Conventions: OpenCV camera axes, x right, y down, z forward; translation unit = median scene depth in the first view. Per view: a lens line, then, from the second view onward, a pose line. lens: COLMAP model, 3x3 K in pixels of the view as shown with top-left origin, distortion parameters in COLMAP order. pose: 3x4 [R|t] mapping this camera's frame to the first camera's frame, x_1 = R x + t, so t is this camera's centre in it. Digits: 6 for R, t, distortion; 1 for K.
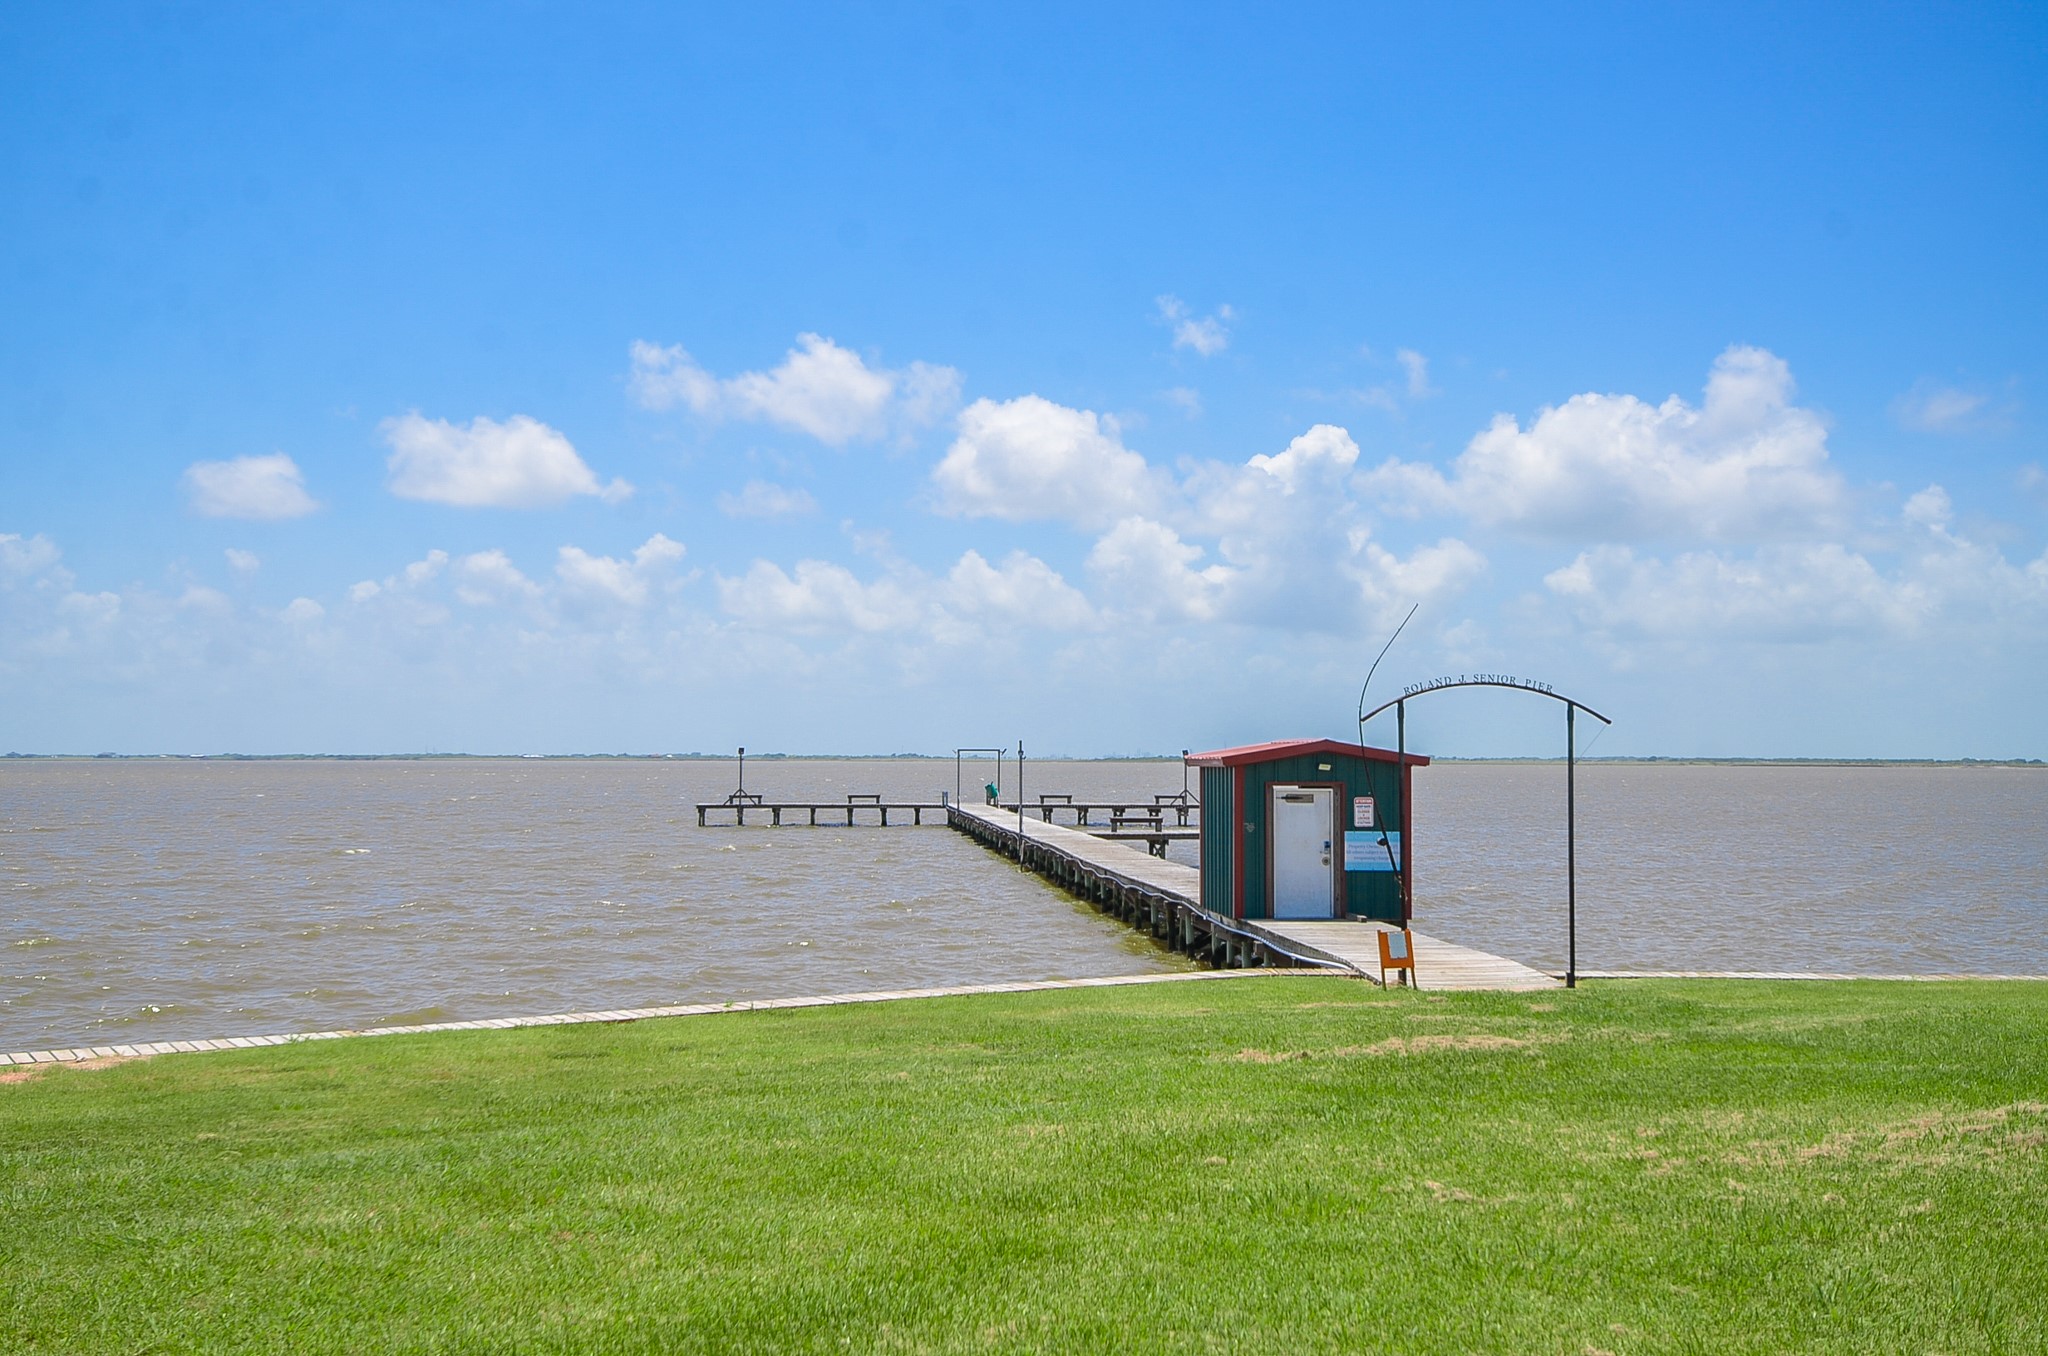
lens RADIAL K [[2051.9, 0, 1021.1], [0, 2051.9, 631.4], [0, 0, 1]] dist [0.299965, 0.000000]
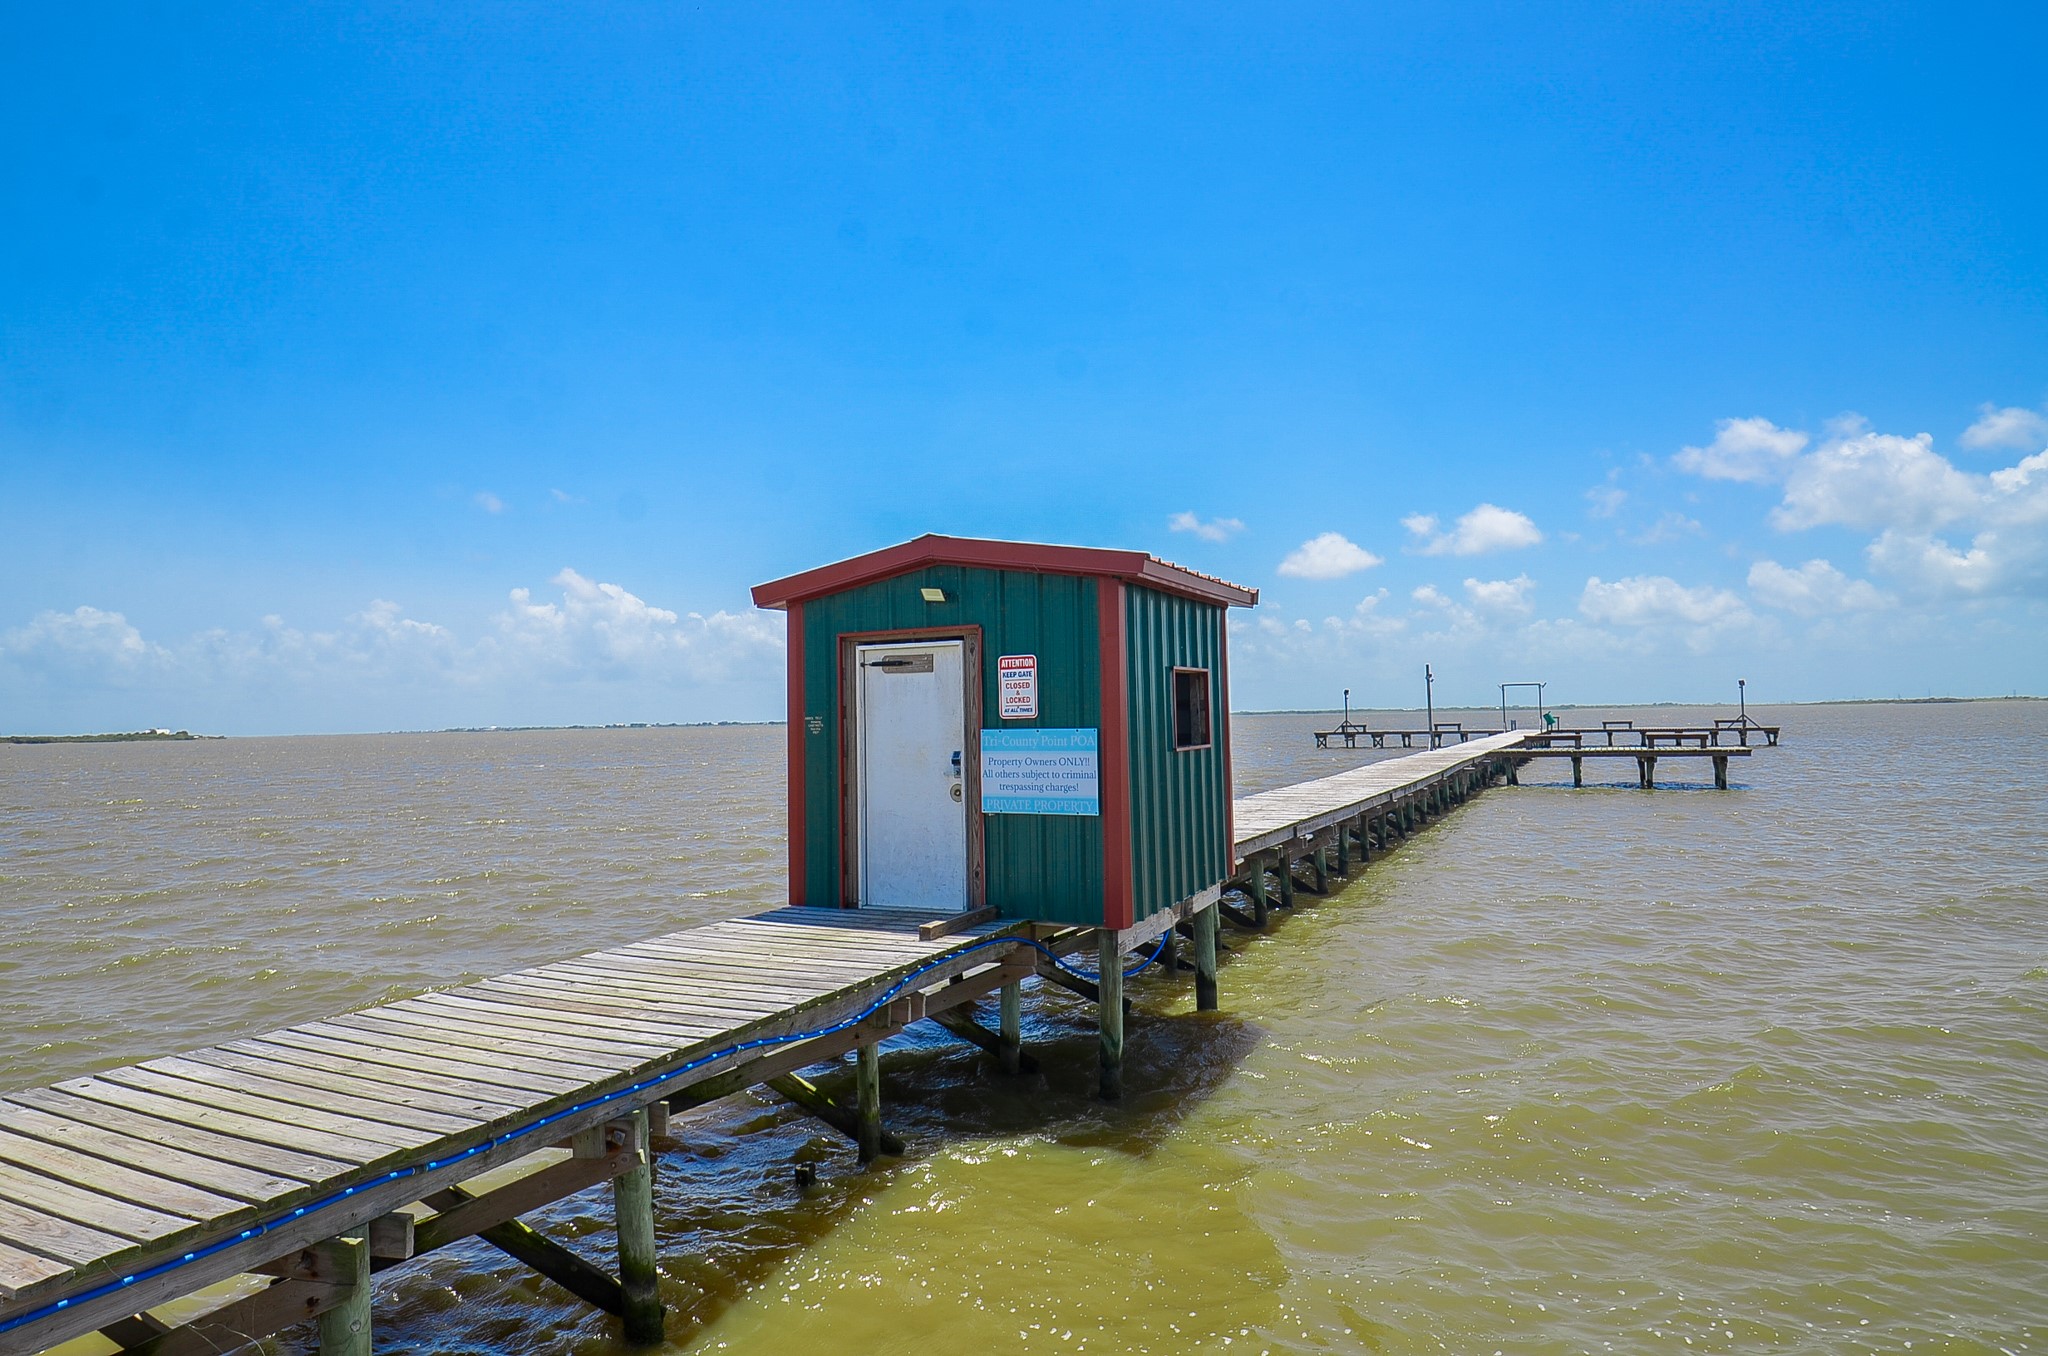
lens RADIAL K [[1186.7, 0, 1030.5], [0, 1186.7, 685.5], [0, 0, 1]] dist [-0.006698, -0.000442]
pose [[0.824917, -0.032853, -0.564298, 0.315271], [0.053690, 0.998350, 0.020363, 0.081664], [0.562698, -0.047096, 0.825320, 0.786312]]
